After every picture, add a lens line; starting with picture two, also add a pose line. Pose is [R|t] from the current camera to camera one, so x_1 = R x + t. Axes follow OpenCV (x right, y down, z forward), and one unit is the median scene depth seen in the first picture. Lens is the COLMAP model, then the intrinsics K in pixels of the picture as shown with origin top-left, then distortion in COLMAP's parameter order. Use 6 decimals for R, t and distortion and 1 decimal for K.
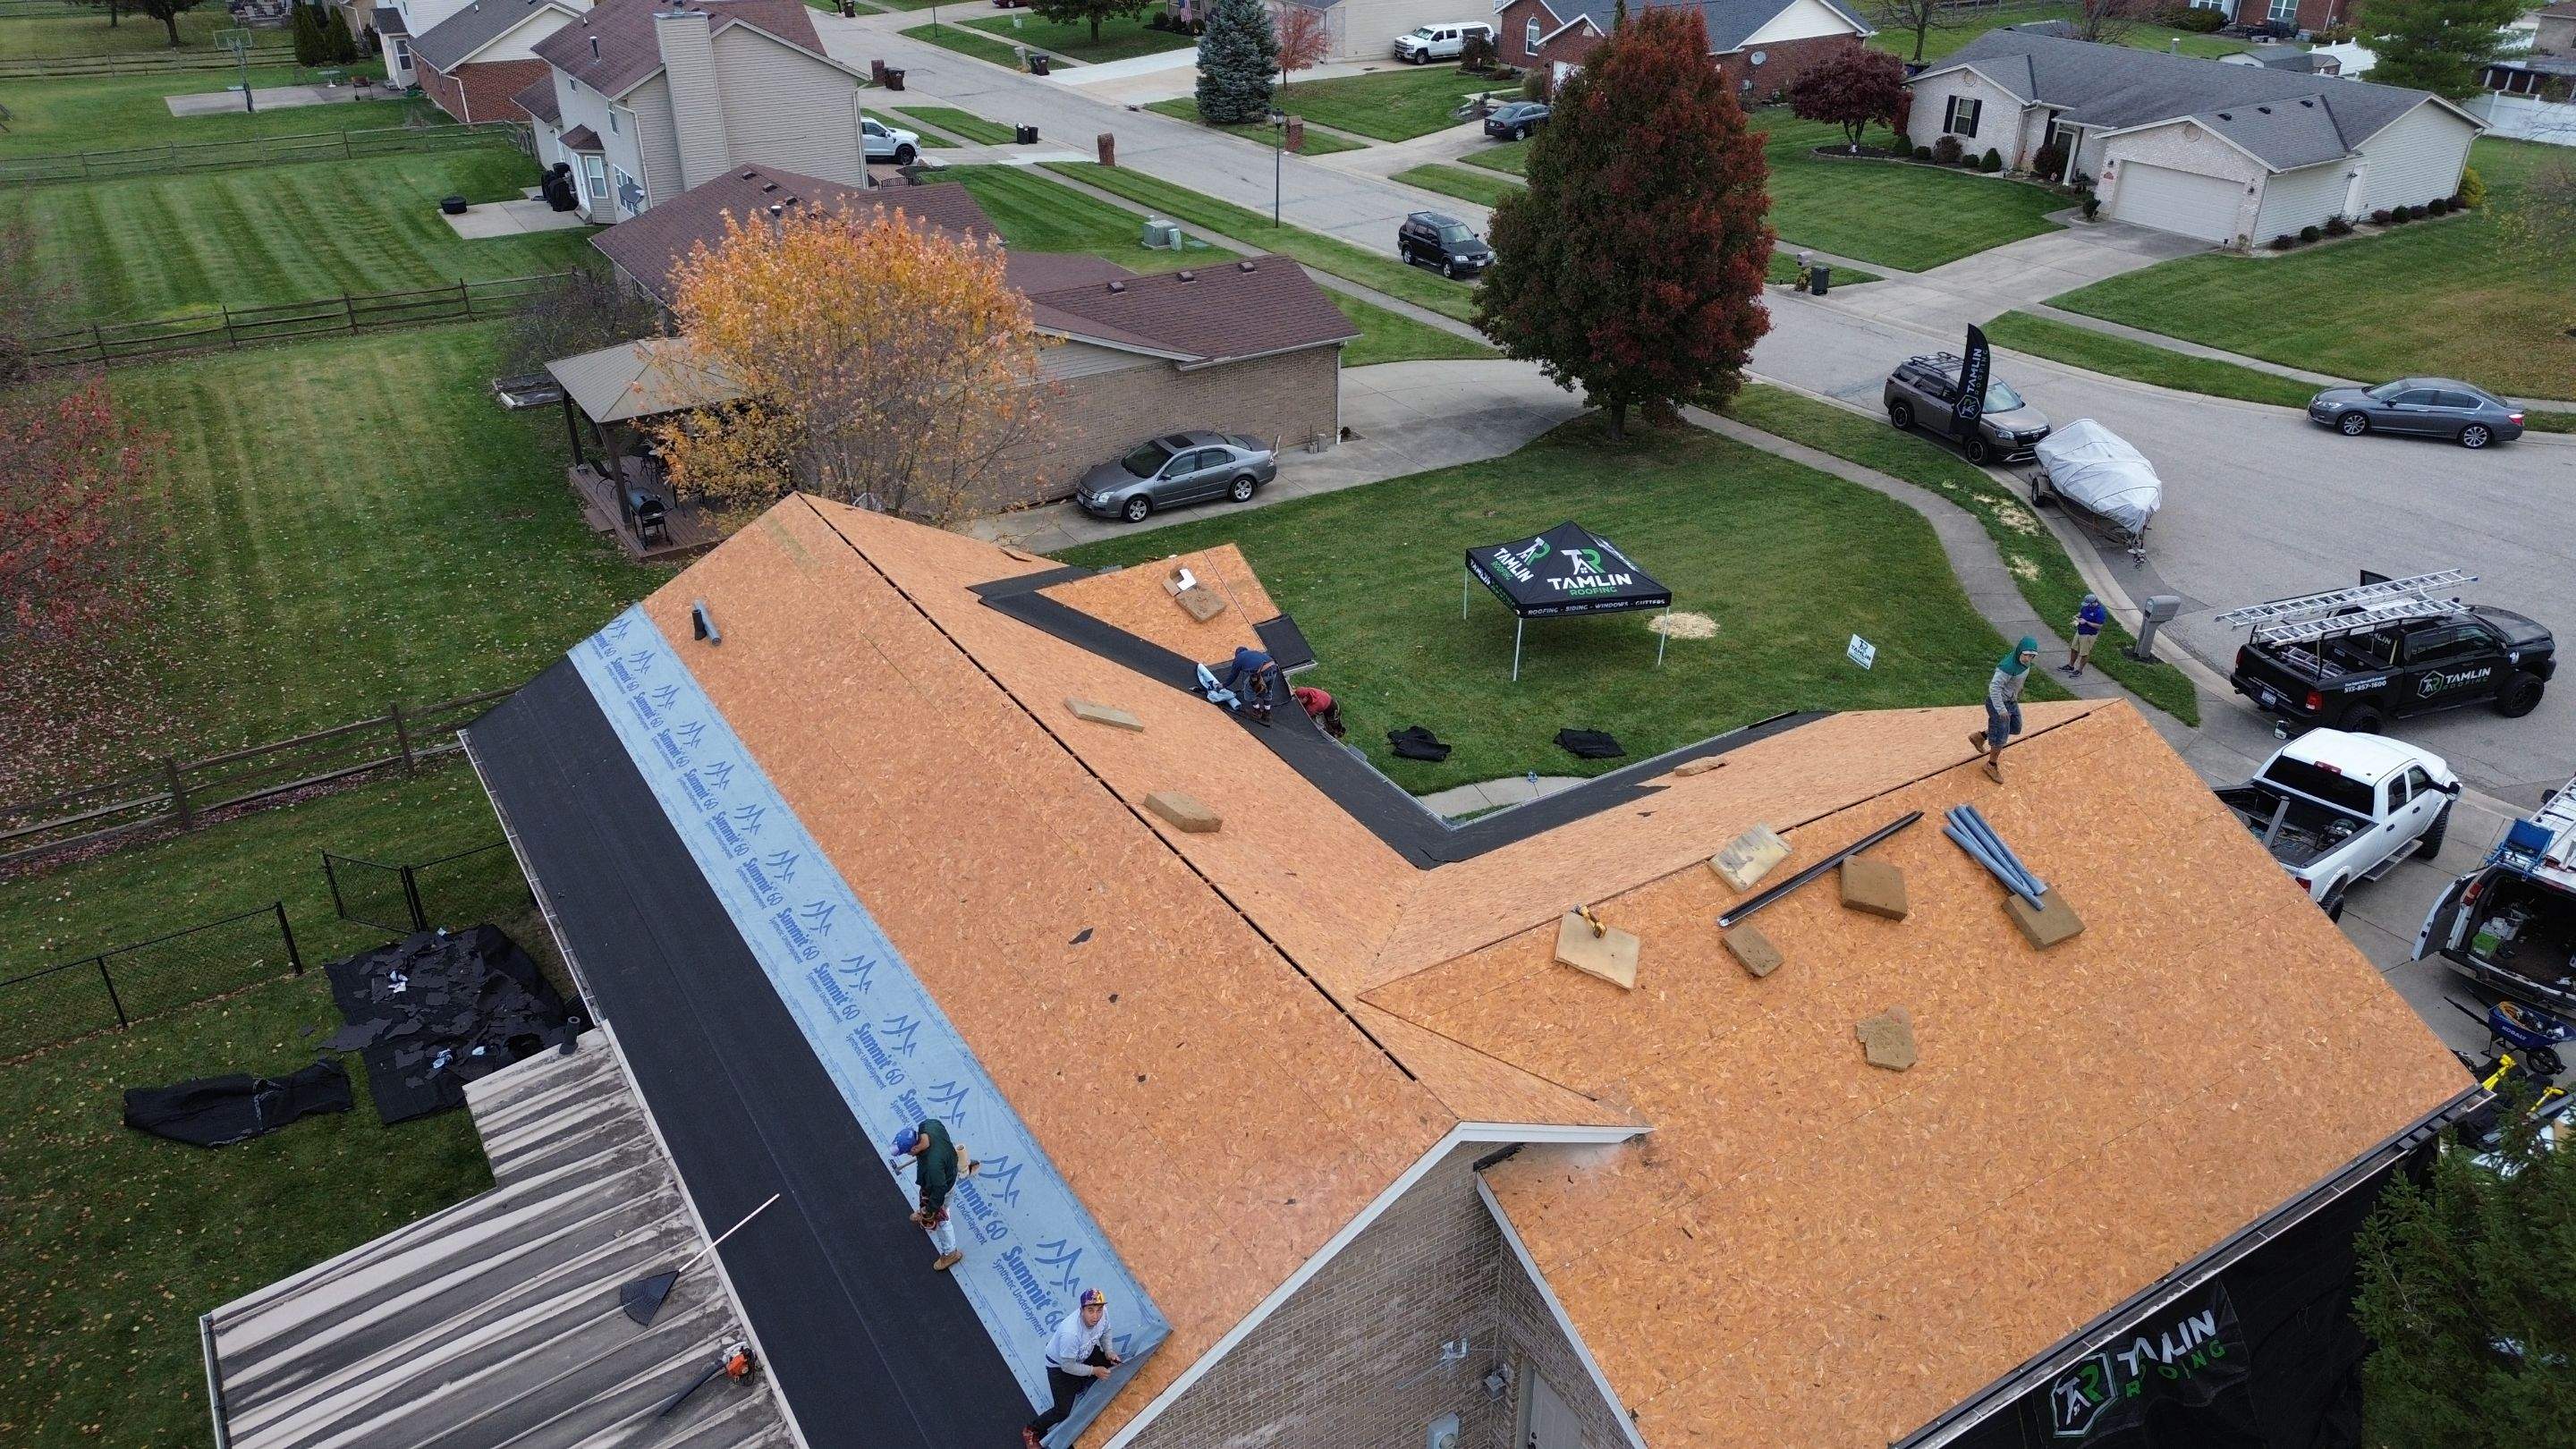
lens RADIAL K [[1811.3, 0, 1289.3], [0, 1811.3, 706.6], [0, 0, 1]] dist [0.086836, -0.089146]
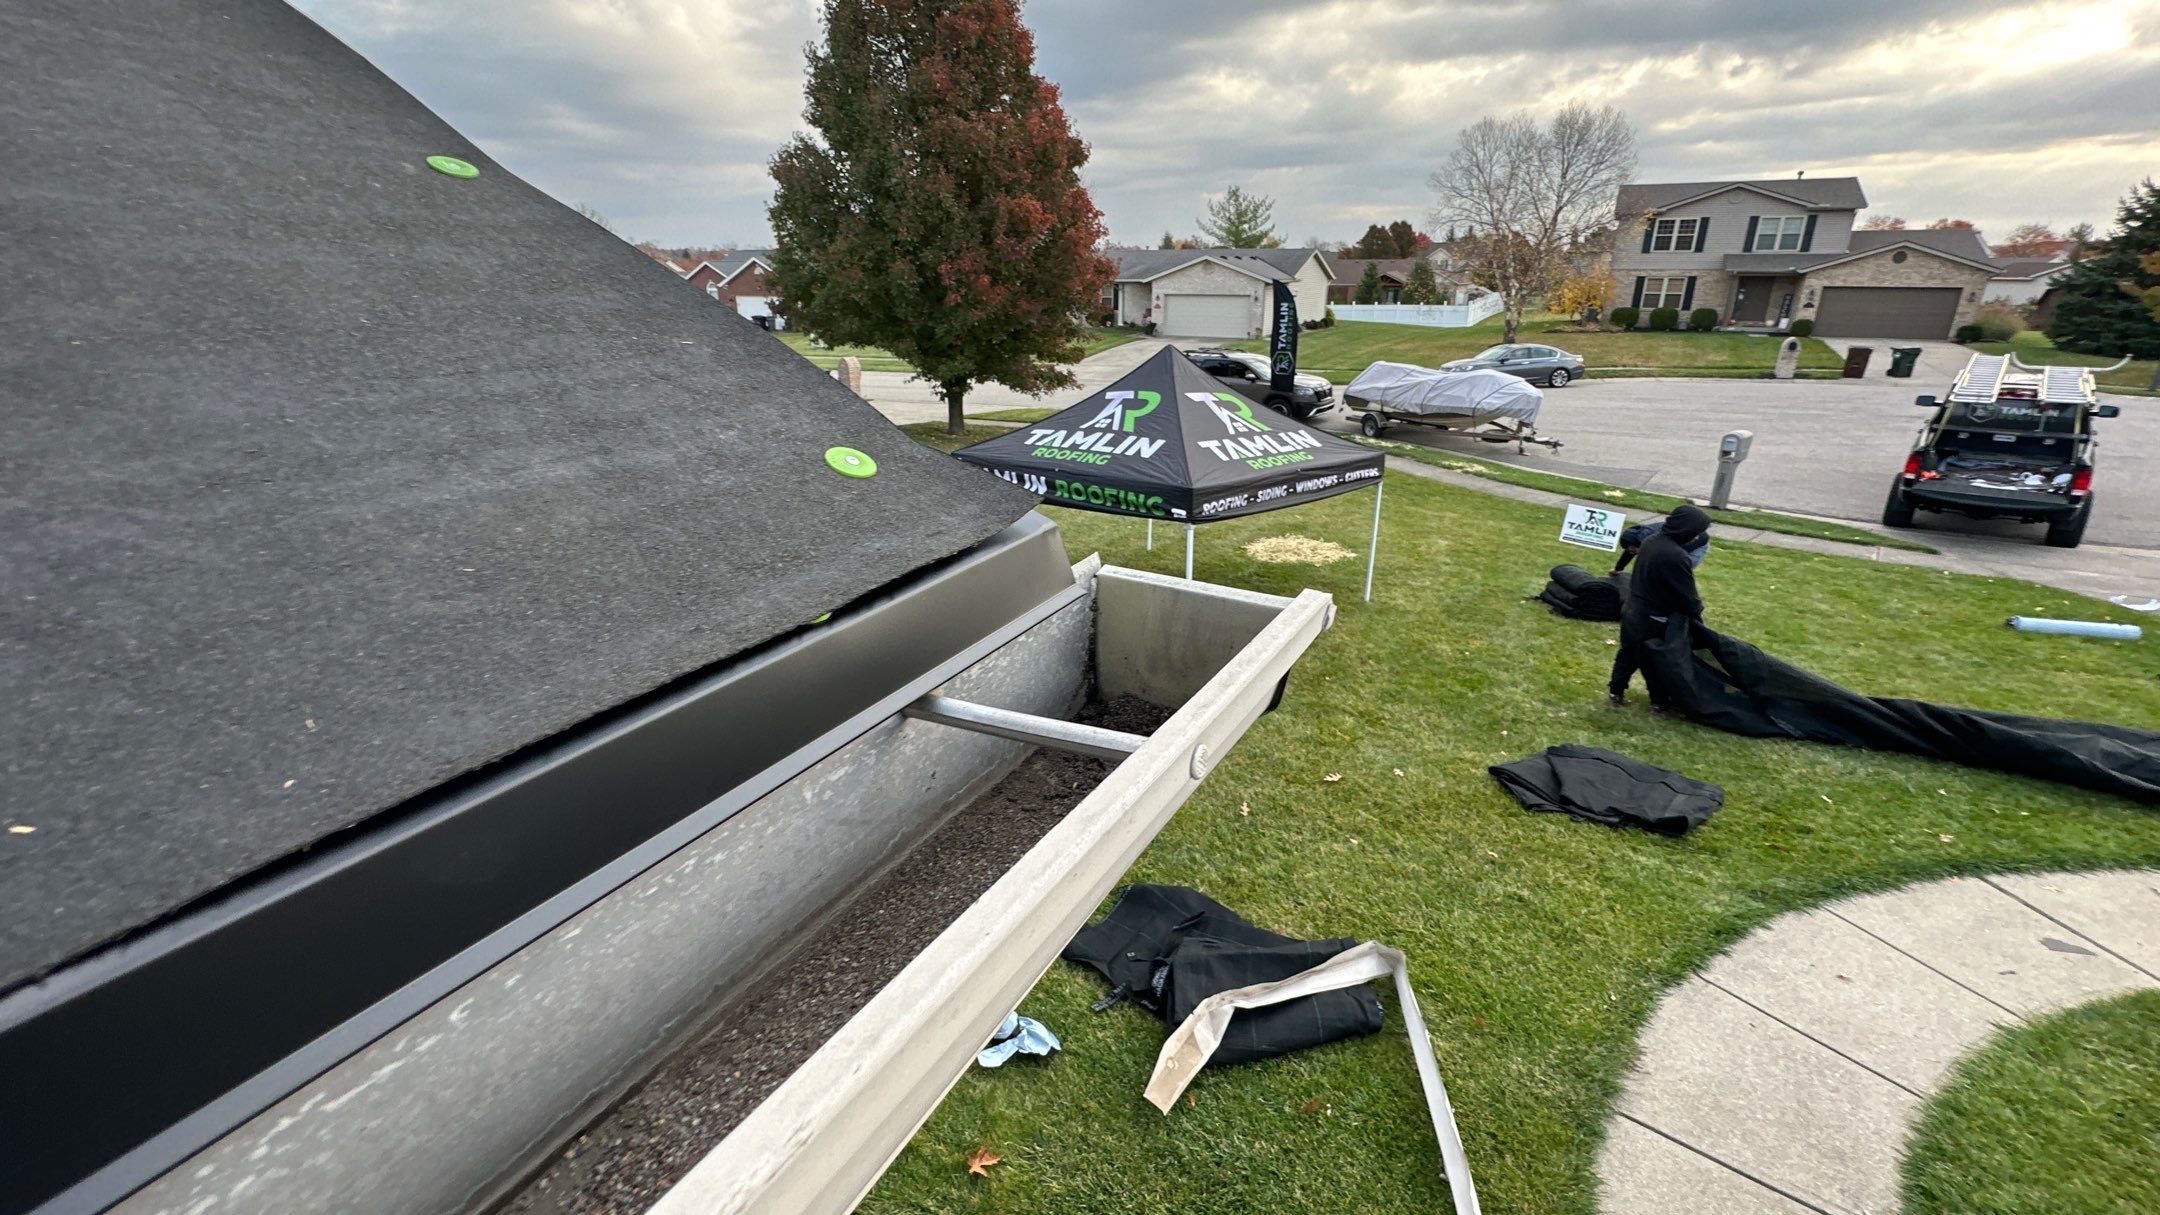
lens RADIAL K [[947.4, 0, 1080.0], [0, 947.4, 607.5], [0, 0, 1]] dist [-0.000388, -0.000026]
pose [[0.870421, -0.173429, 0.460750, 0.004337], [0.235464, 0.968564, -0.080252, -0.032509], [-0.432348, 0.178344, 0.883894, 1.396835]]
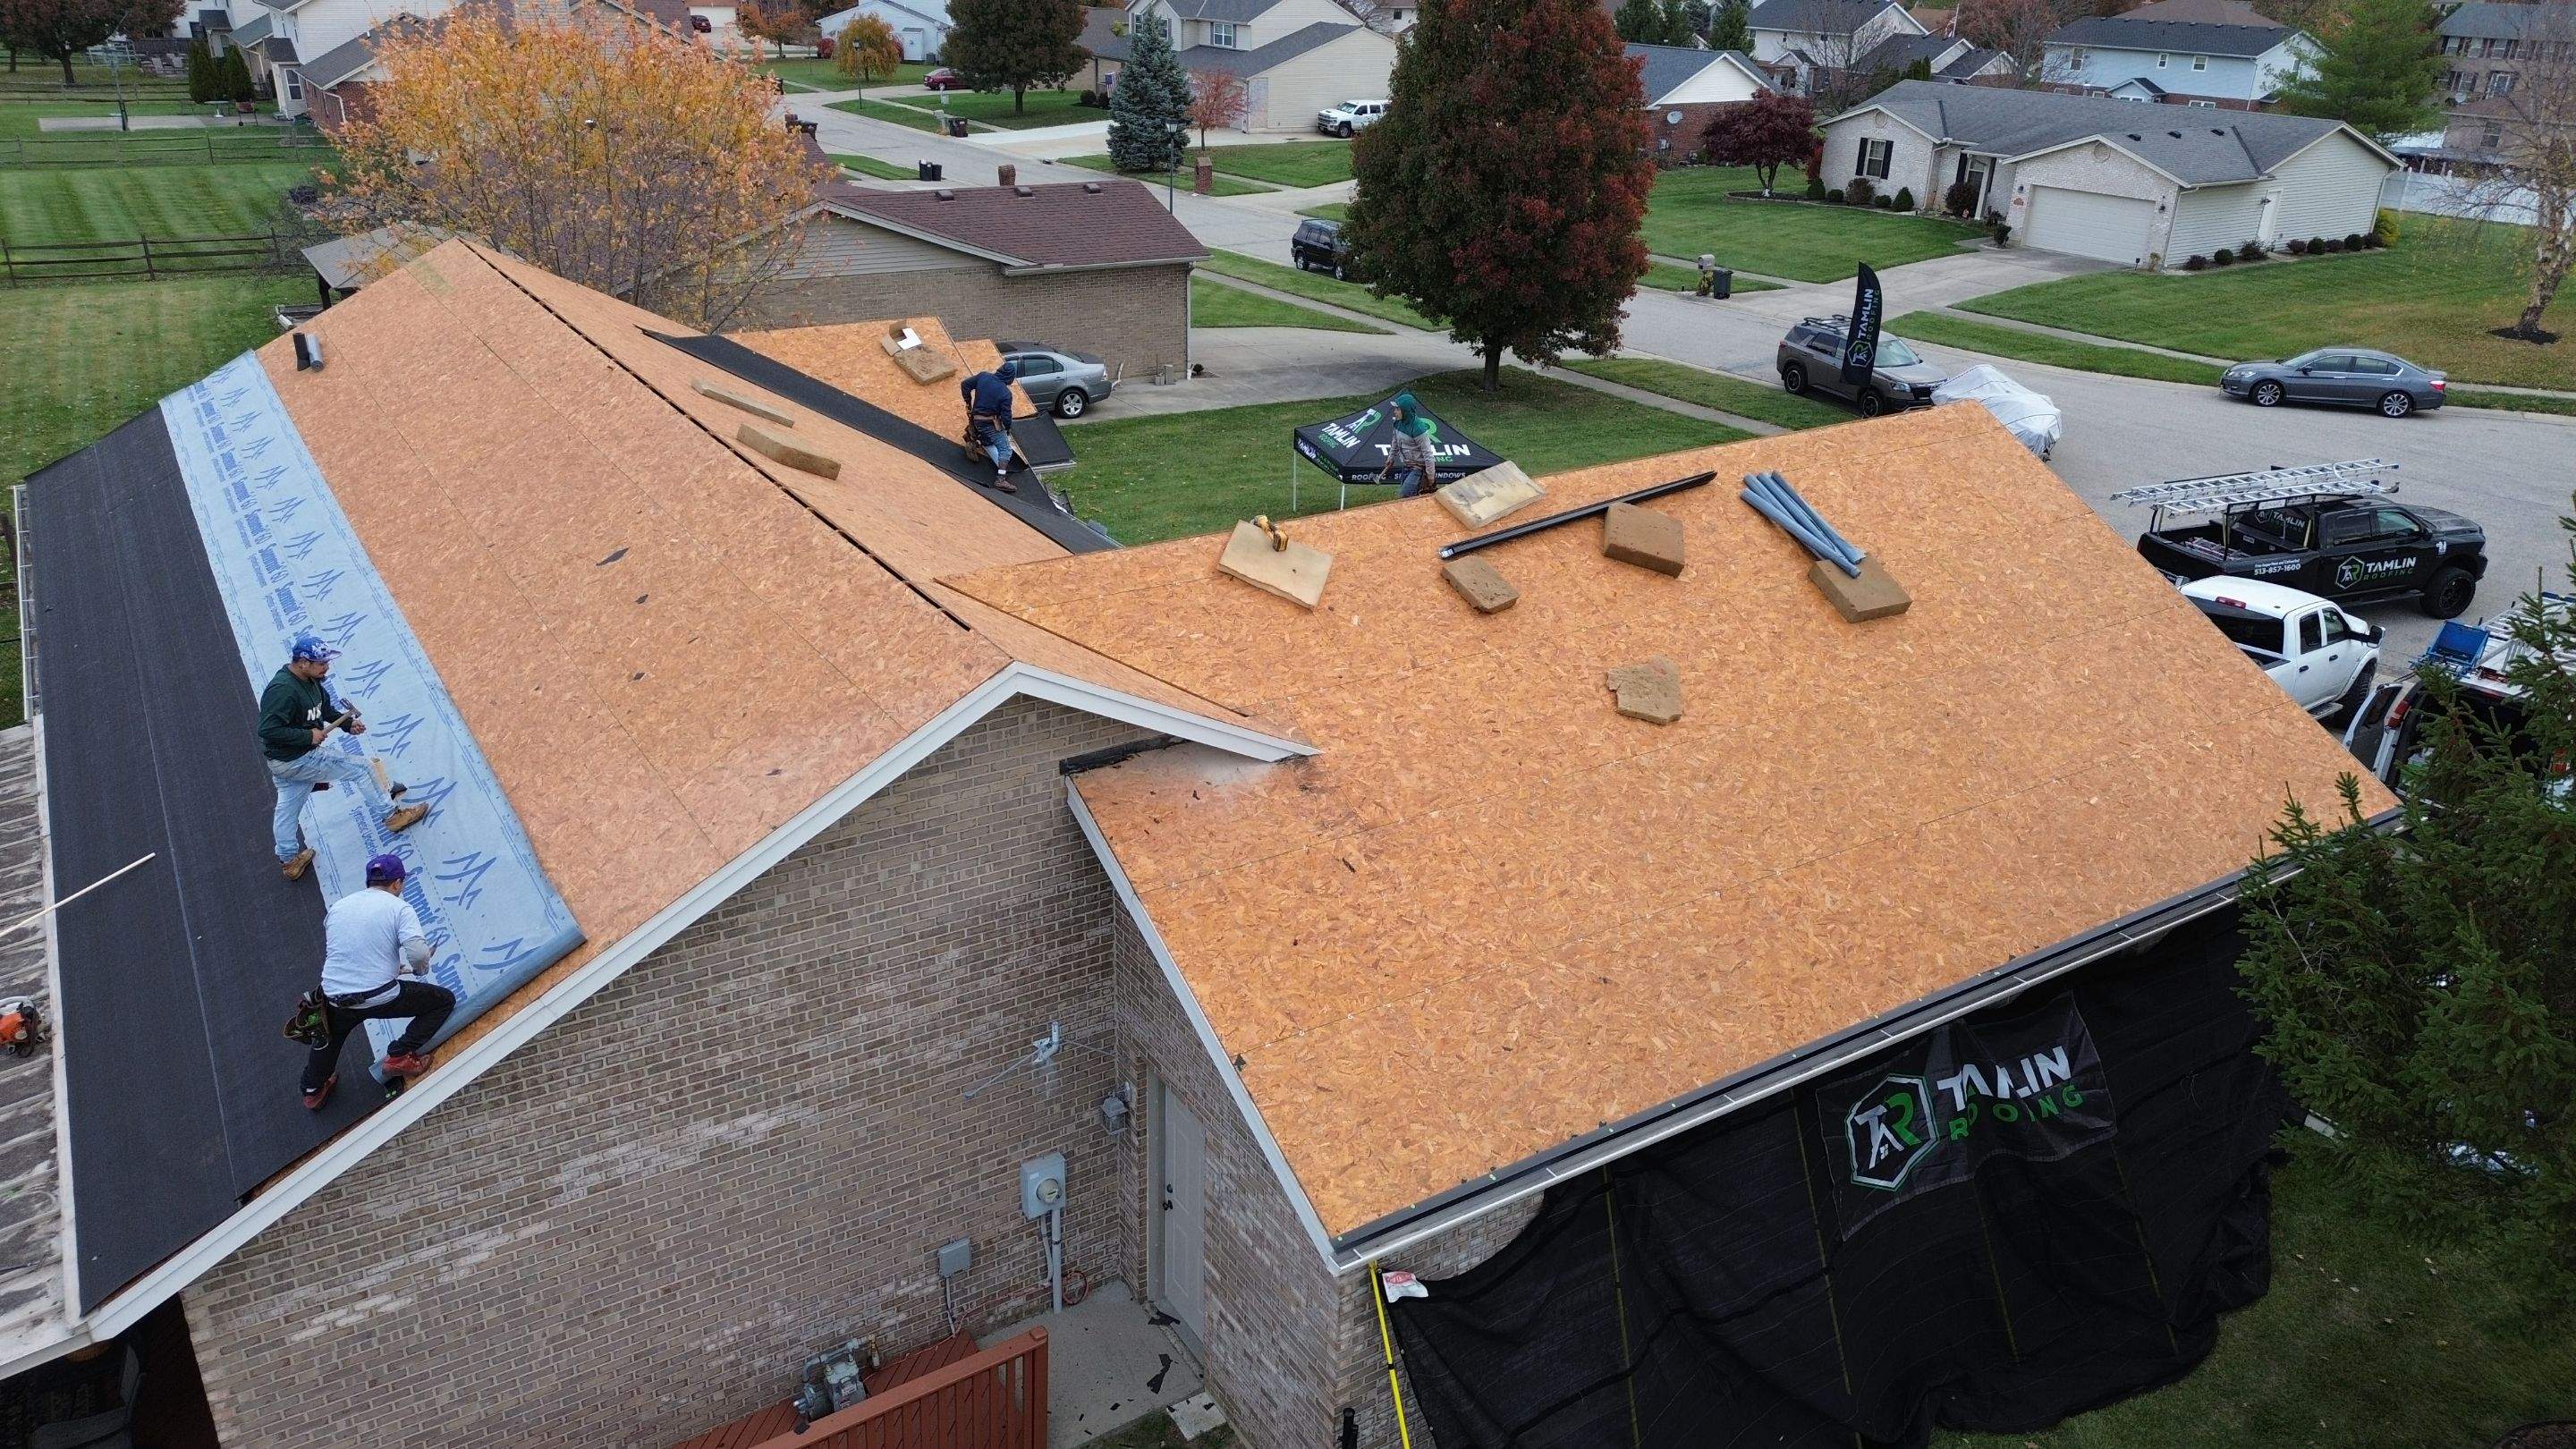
lens RADIAL K [[1811.3, 0, 1289.3], [0, 1811.3, 706.6], [0, 0, 1]] dist [0.086836, -0.089146]
pose [[0.999587, 0.017367, 0.022889, 0.140445], [-0.015411, 0.996428, -0.083032, 0.228247], [-0.024249, 0.082645, 0.996284, 0.209935]]
